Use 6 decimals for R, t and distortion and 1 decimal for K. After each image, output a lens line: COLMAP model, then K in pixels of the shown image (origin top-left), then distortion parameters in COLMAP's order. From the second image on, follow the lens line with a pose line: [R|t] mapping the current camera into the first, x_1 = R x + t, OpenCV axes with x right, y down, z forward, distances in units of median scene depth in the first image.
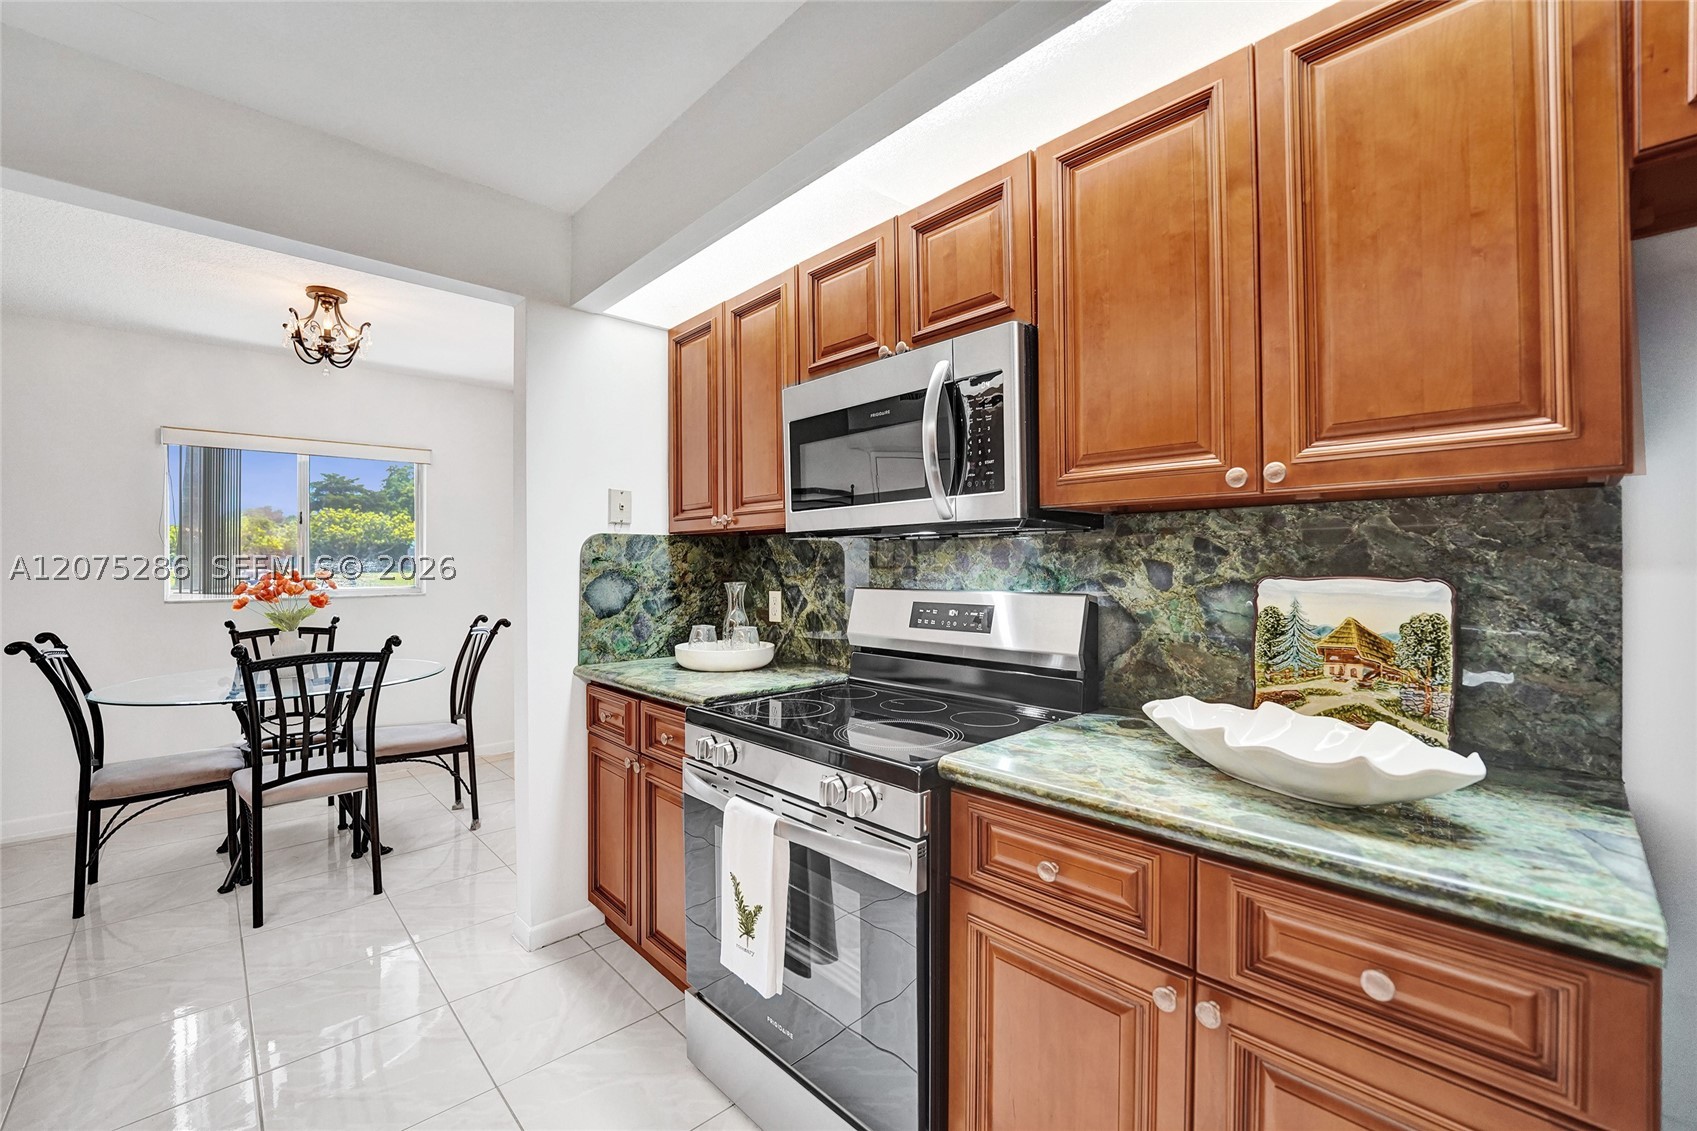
lens RADIAL K [[698.6, 0, 847.3], [0, 698.6, 564.6], [0, 0, 1]] dist [-0.023225, 0.000390]
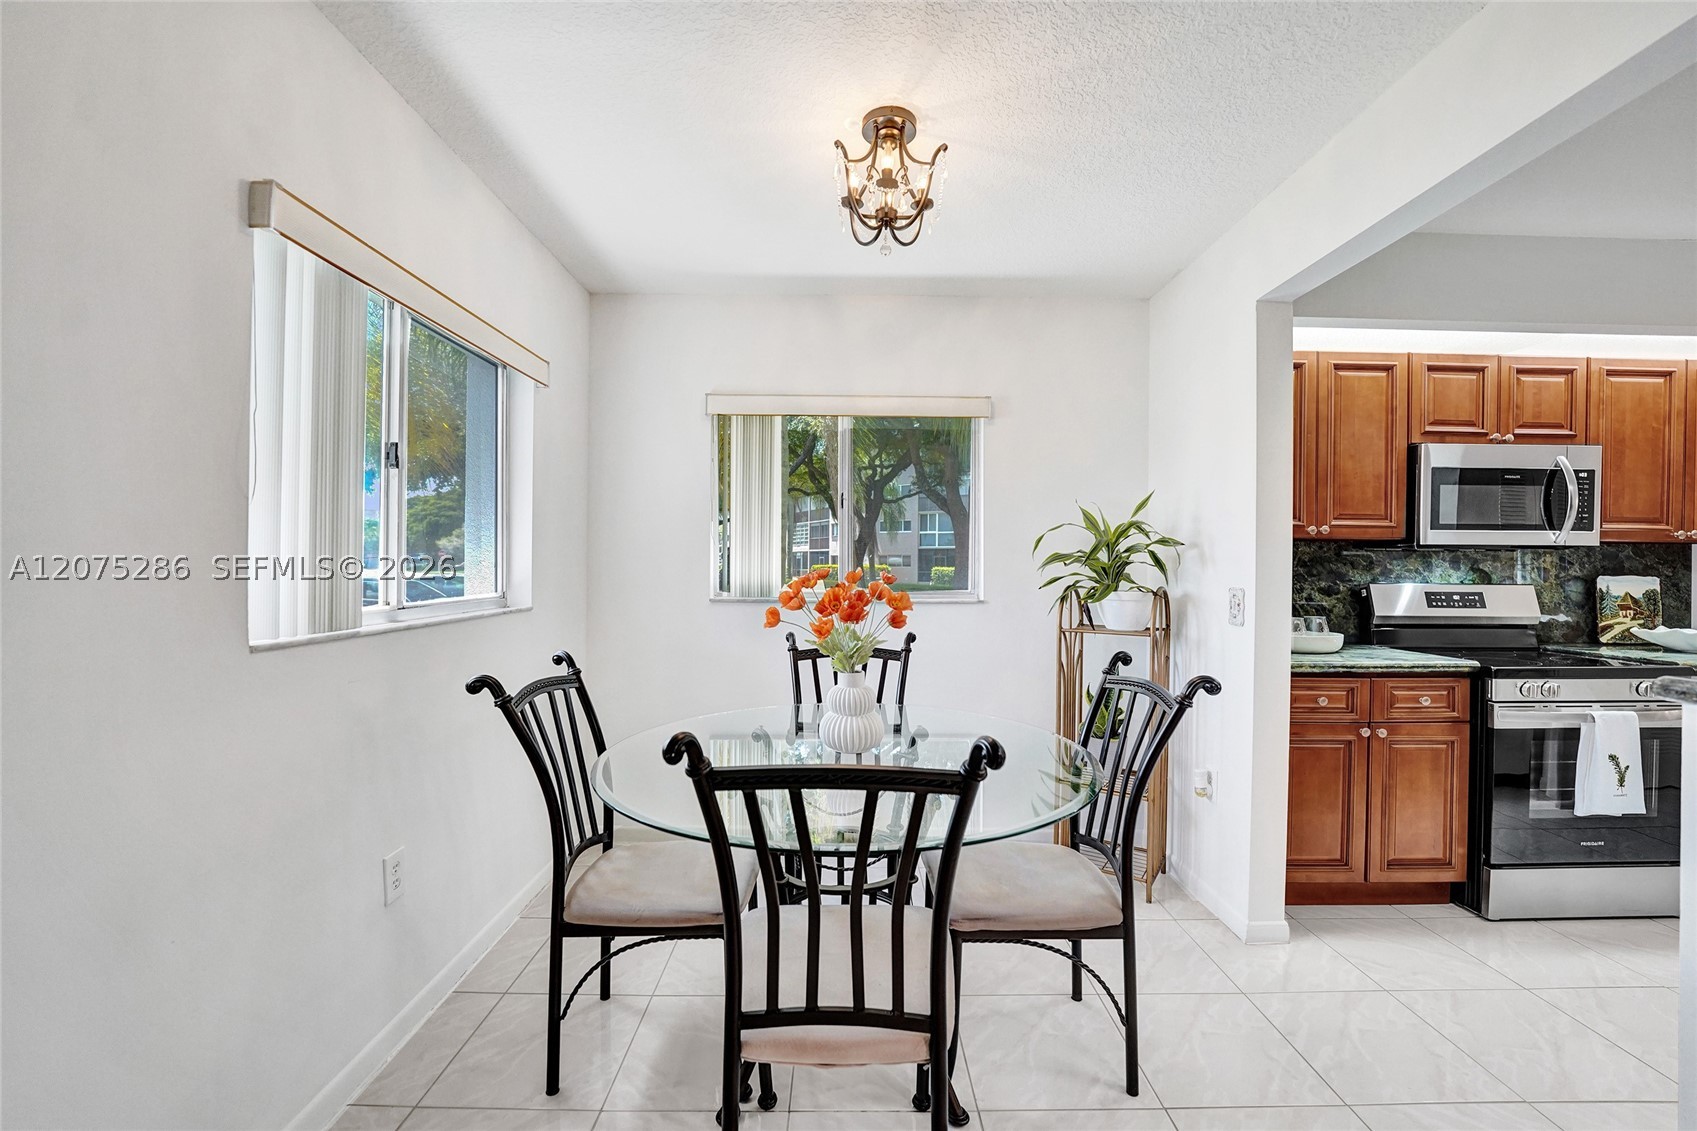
lens RADIAL K [[698.6, 0, 849.0], [0, 698.6, 563.0], [0, 0, 1]] dist [-0.023225, 0.000390]
pose [[0.680164, 0.007620, 0.733021, -2.444057], [-0.012197, 0.999925, 0.000922, 0.005379], [-0.732959, -0.009568, 0.680206, 1.165970]]
